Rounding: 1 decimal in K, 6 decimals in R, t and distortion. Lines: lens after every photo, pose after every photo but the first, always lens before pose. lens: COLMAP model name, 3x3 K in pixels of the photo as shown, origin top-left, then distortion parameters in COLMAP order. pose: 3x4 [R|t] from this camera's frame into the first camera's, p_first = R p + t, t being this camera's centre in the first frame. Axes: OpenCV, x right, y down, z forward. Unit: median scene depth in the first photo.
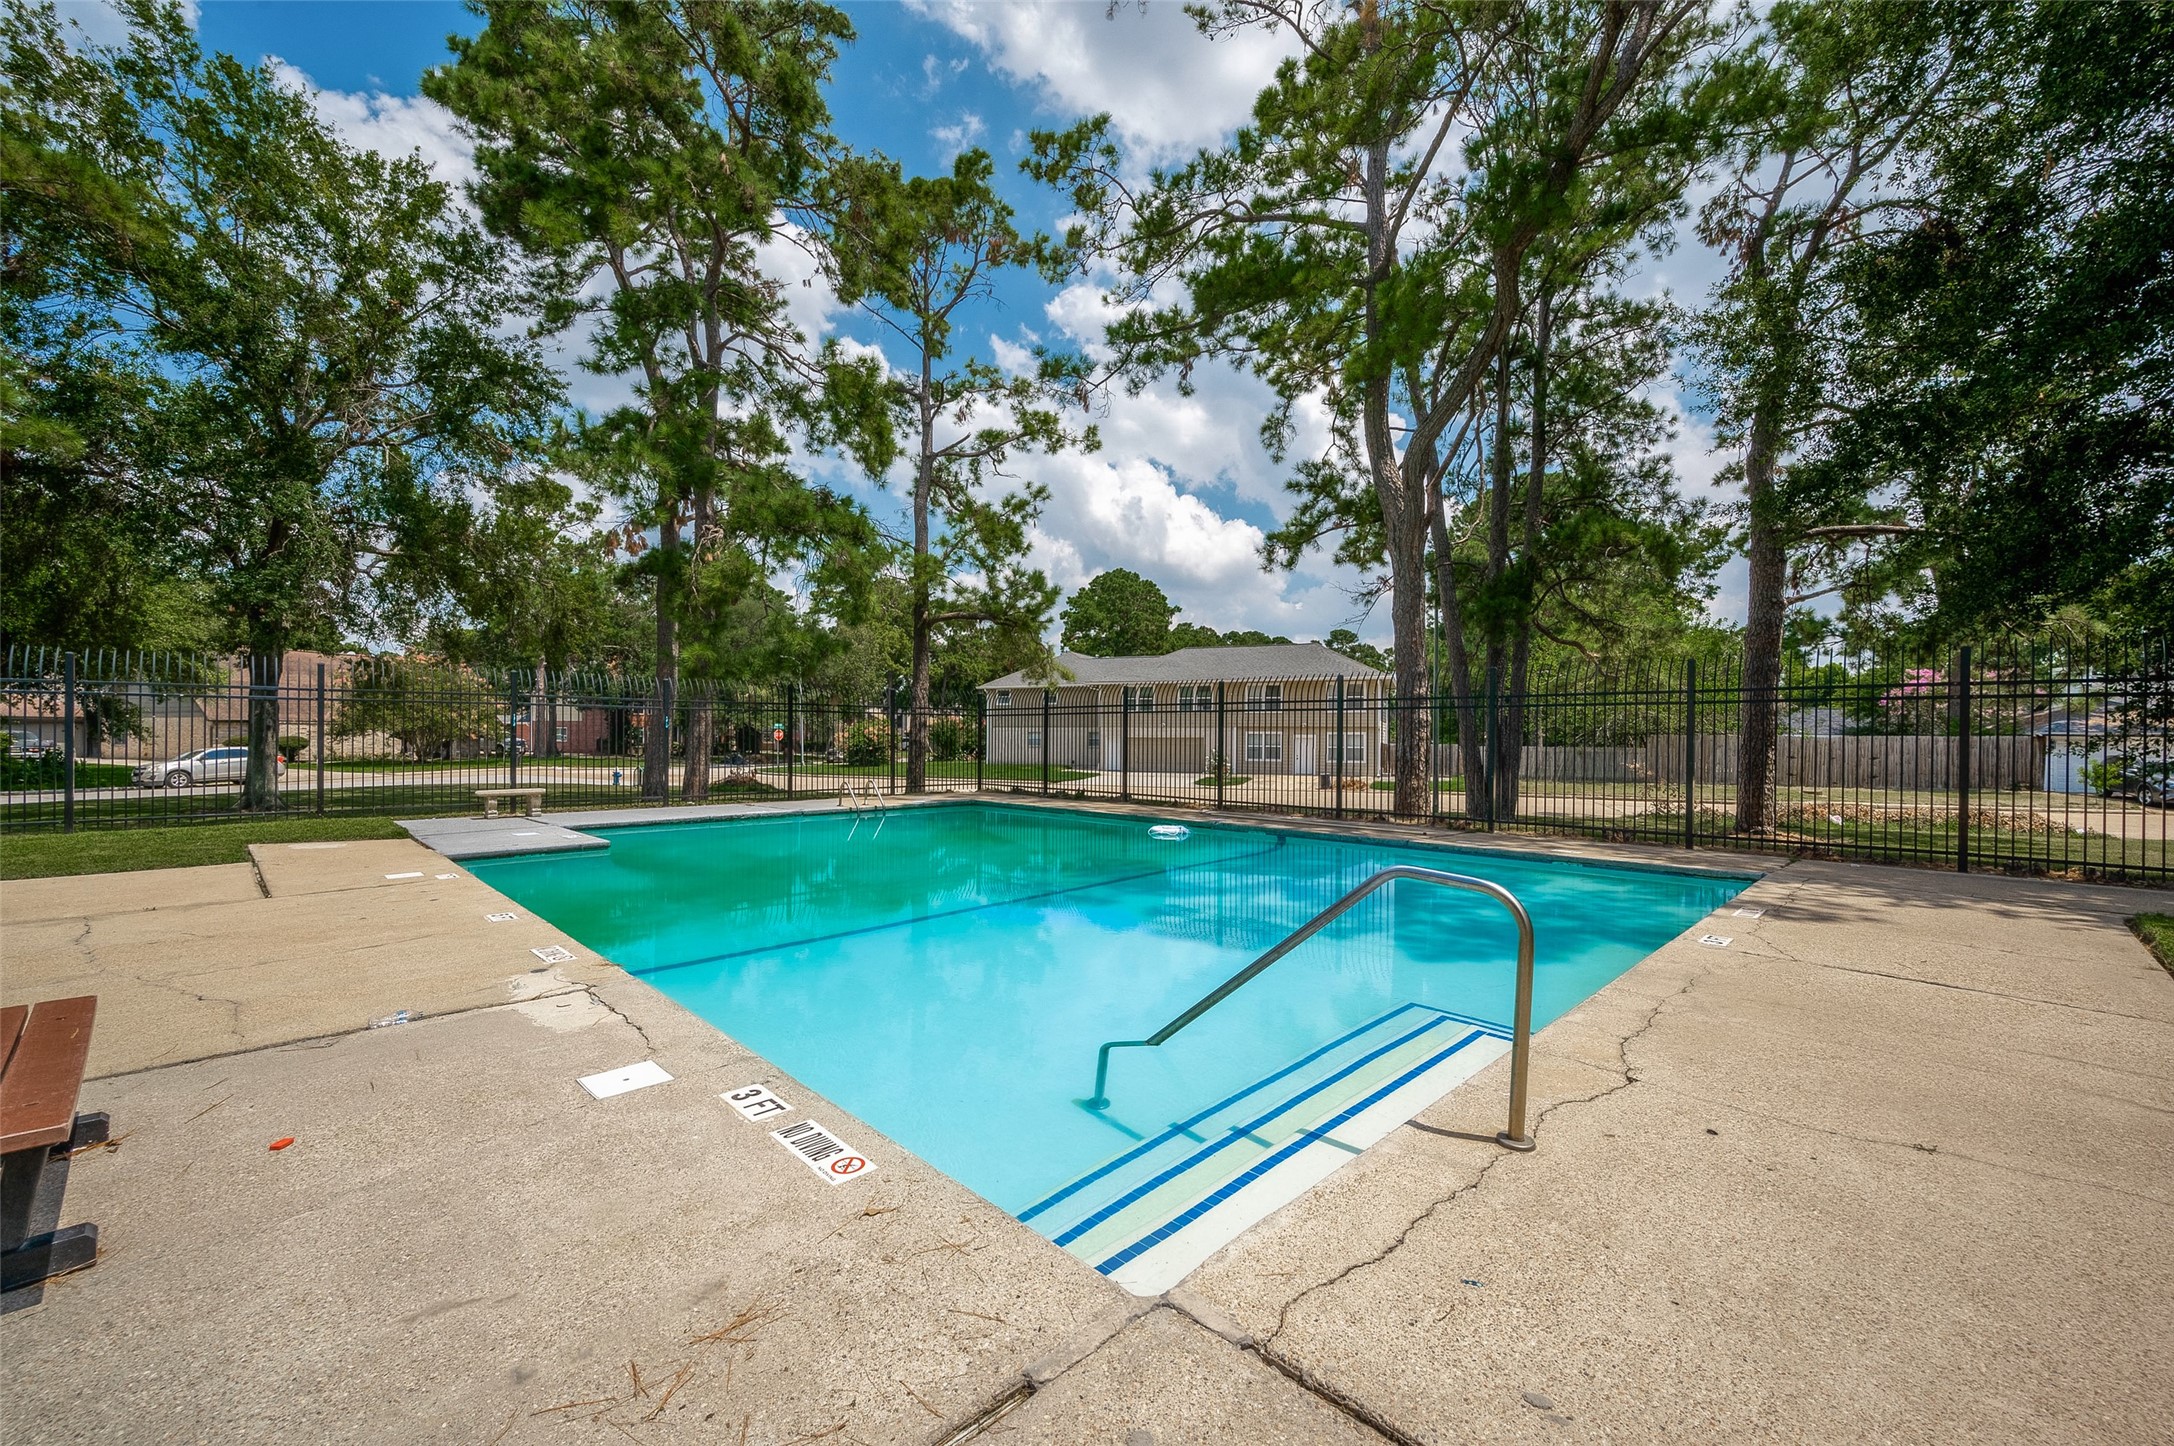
lens RADIAL K [[862.2, 0, 1098.6], [0, 862.2, 733.4], [0, 0, 1]] dist [0.000479, -0.000068]
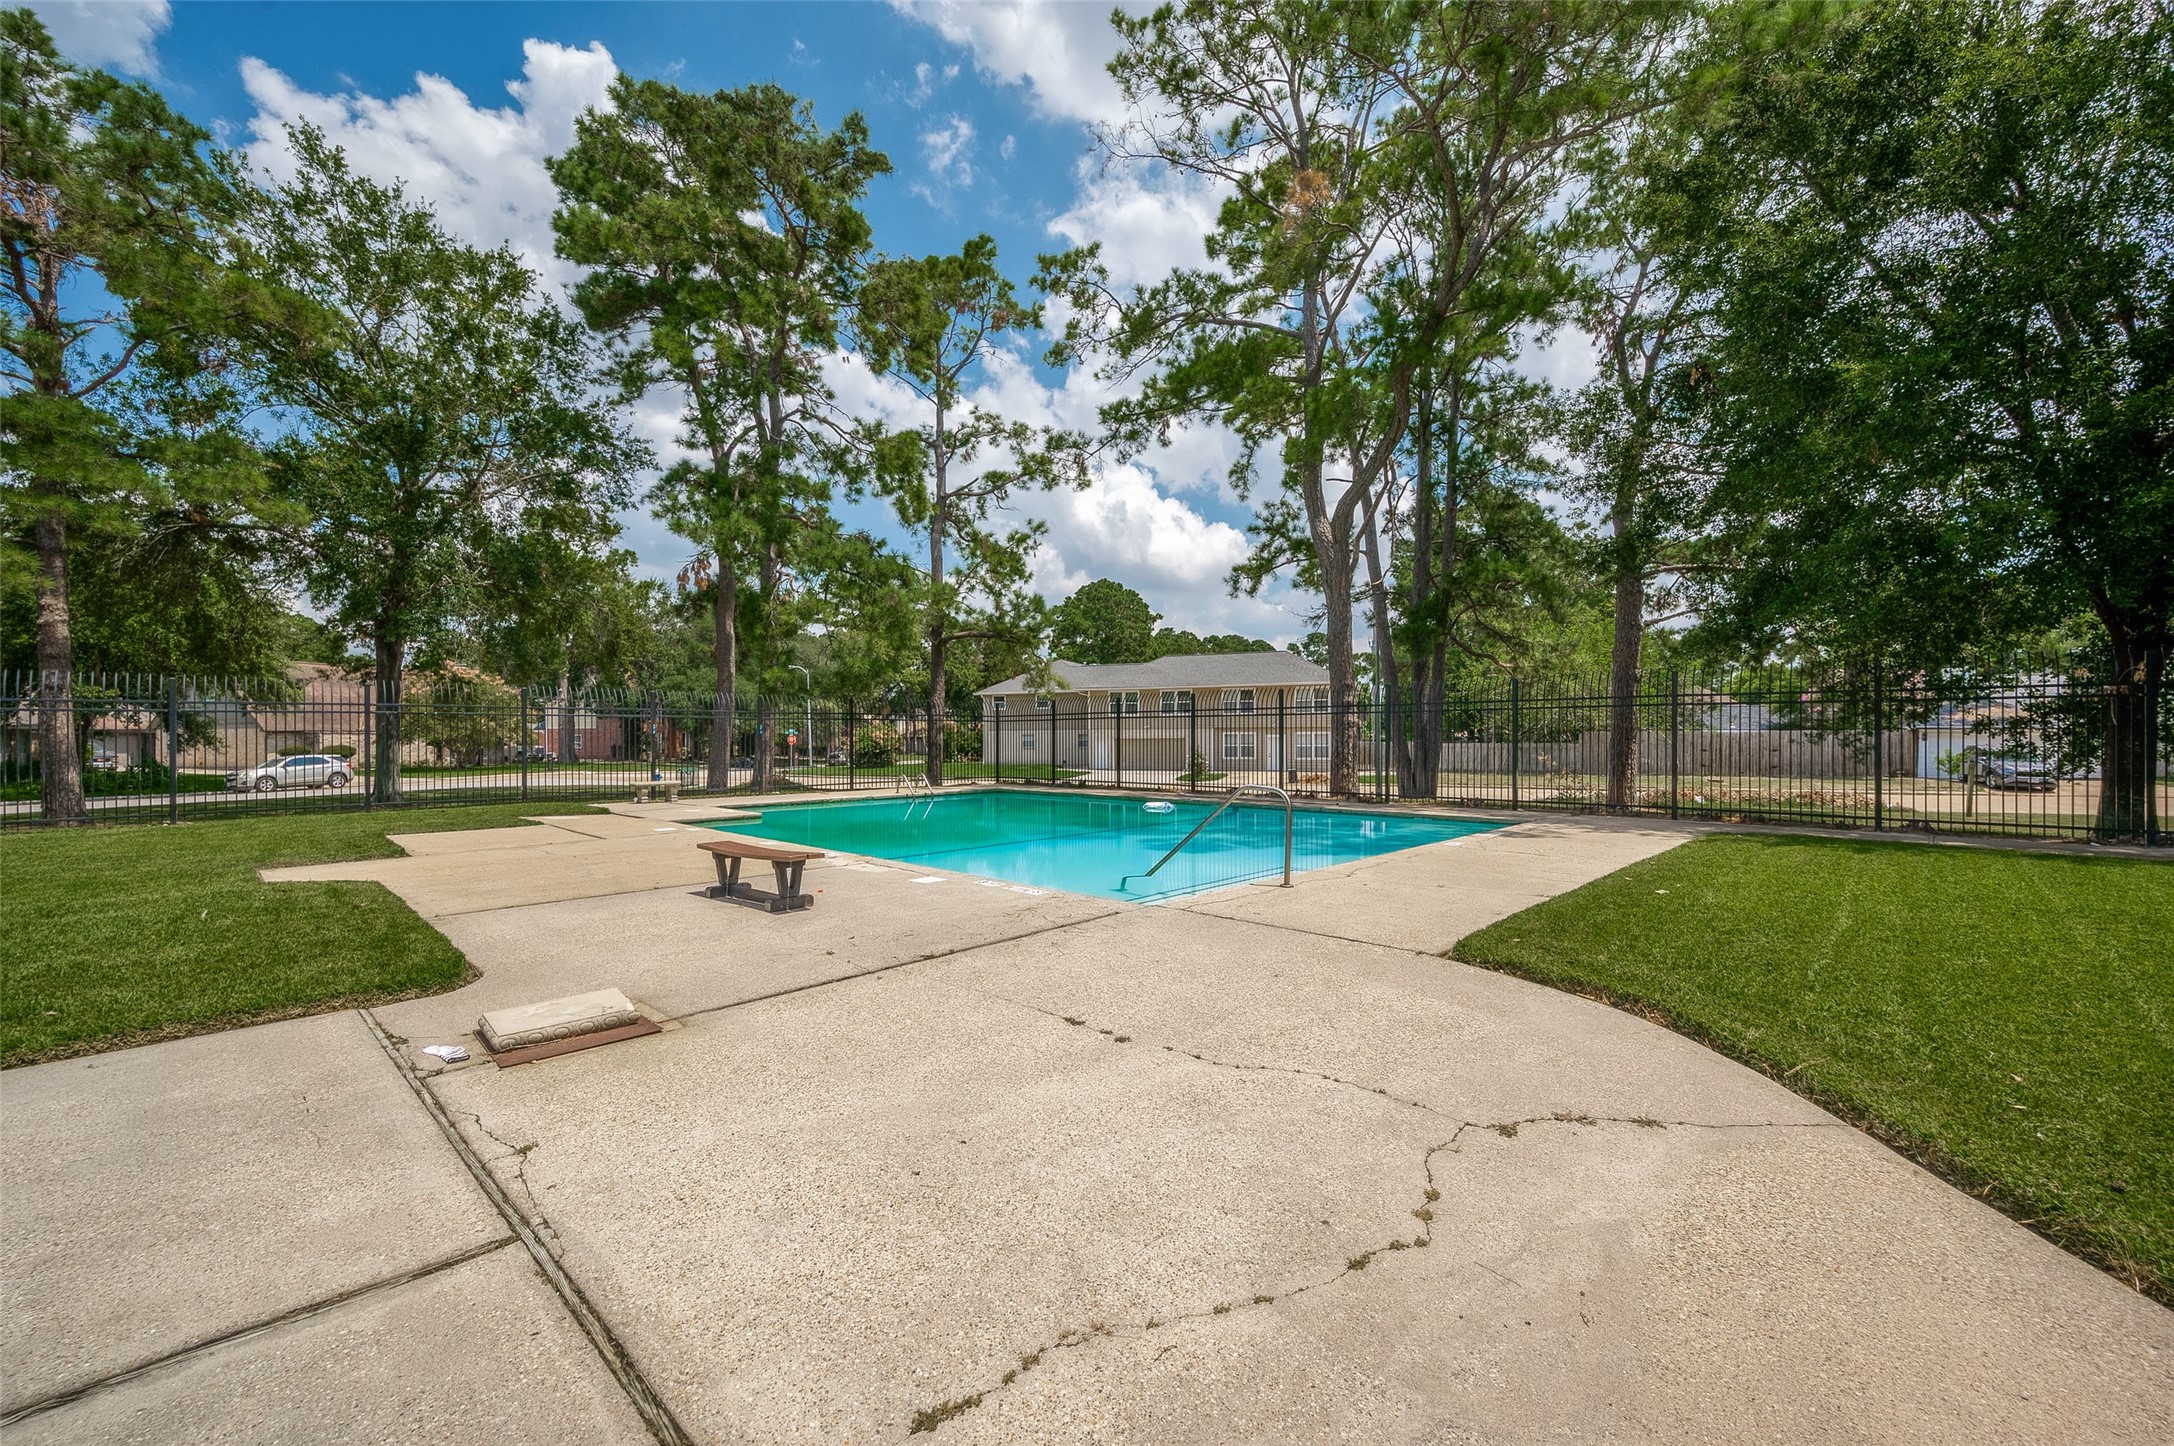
lens RADIAL K [[862.2, 0, 1098.6], [0, 862.2, 733.4], [0, 0, 1]] dist [0.000479, -0.000068]
pose [[0.999764, -0.009568, 0.019482, -0.013810], [0.009612, 0.999951, -0.002157, 0.000407], [-0.019460, 0.002344, 0.999808, -0.161289]]
